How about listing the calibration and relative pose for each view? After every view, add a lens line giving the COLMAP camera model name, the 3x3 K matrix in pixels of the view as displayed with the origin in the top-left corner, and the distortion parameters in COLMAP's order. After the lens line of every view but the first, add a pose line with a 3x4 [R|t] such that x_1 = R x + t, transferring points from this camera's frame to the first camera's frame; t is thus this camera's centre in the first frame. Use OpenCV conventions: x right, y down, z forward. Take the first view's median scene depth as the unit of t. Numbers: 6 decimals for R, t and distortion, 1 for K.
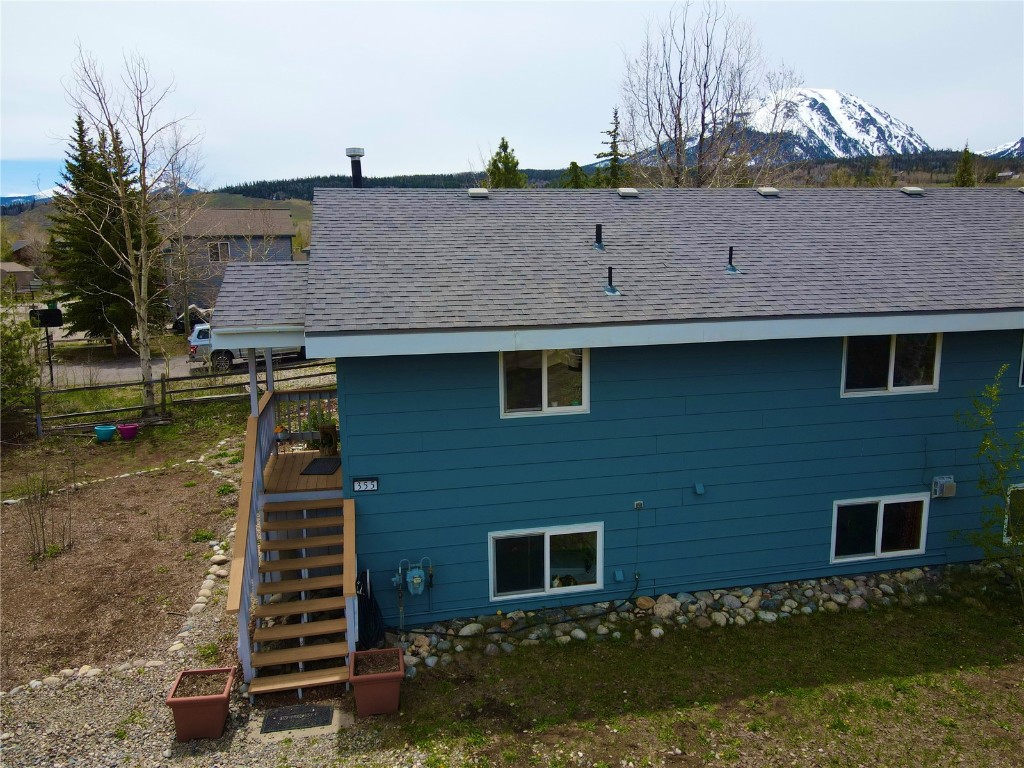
lens RADIAL K [[751.0, 0, 522.1], [0, 751.0, 380.8], [0, 0, 1]] dist [0.015248, 0.012346]
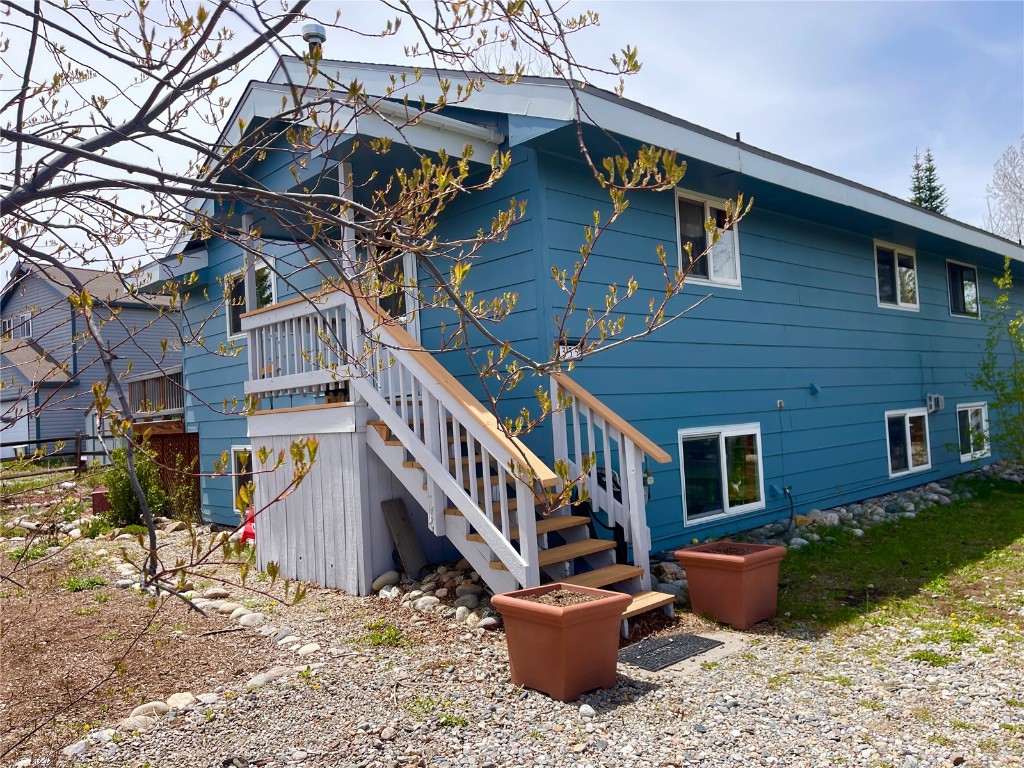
lens RADIAL K [[764.9, 0, 511.0], [0, 764.9, 382.5], [0, 0, 1]] dist [0.055305, -0.004189]
pose [[0.859152, -0.011820, 0.511584, -0.583331], [0.132289, 0.970879, -0.199733, 0.283315], [-0.494325, 0.239278, 0.835696, 0.408109]]
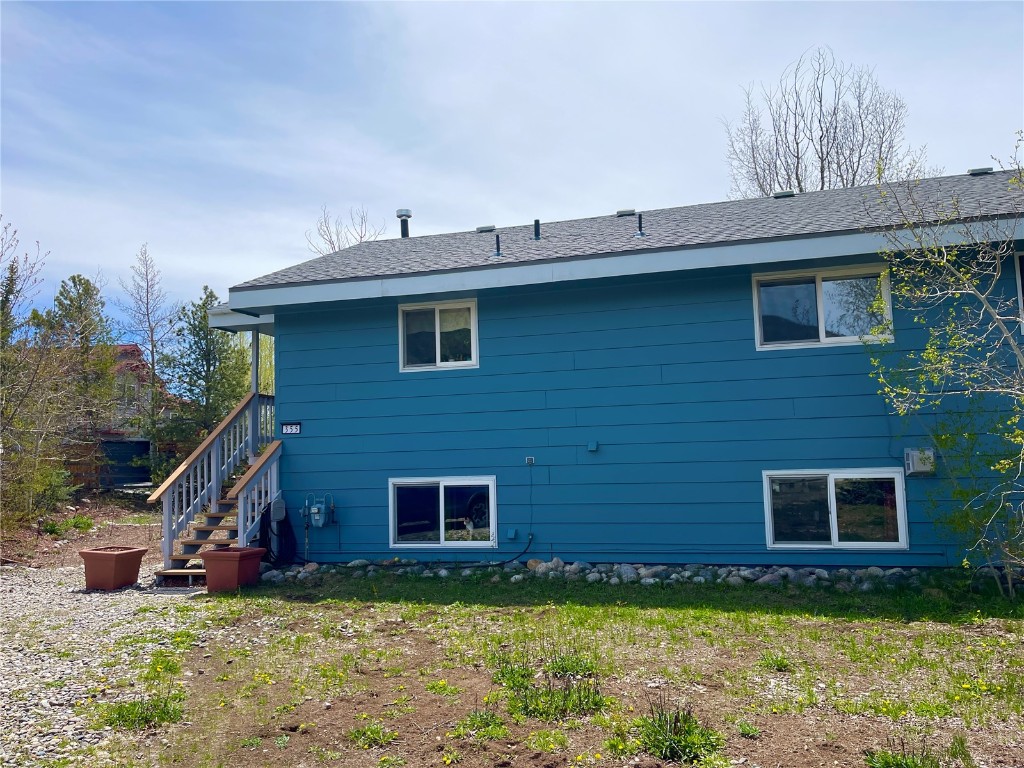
lens RADIAL K [[764.9, 0, 509.2], [0, 764.9, 385.9], [0, 0, 1]] dist [0.055305, -0.004189]
pose [[0.891390, -0.051965, -0.450248, 0.605375], [-0.060173, 0.971044, -0.231200, 0.311322], [0.449225, 0.233182, 0.862452, 0.088354]]
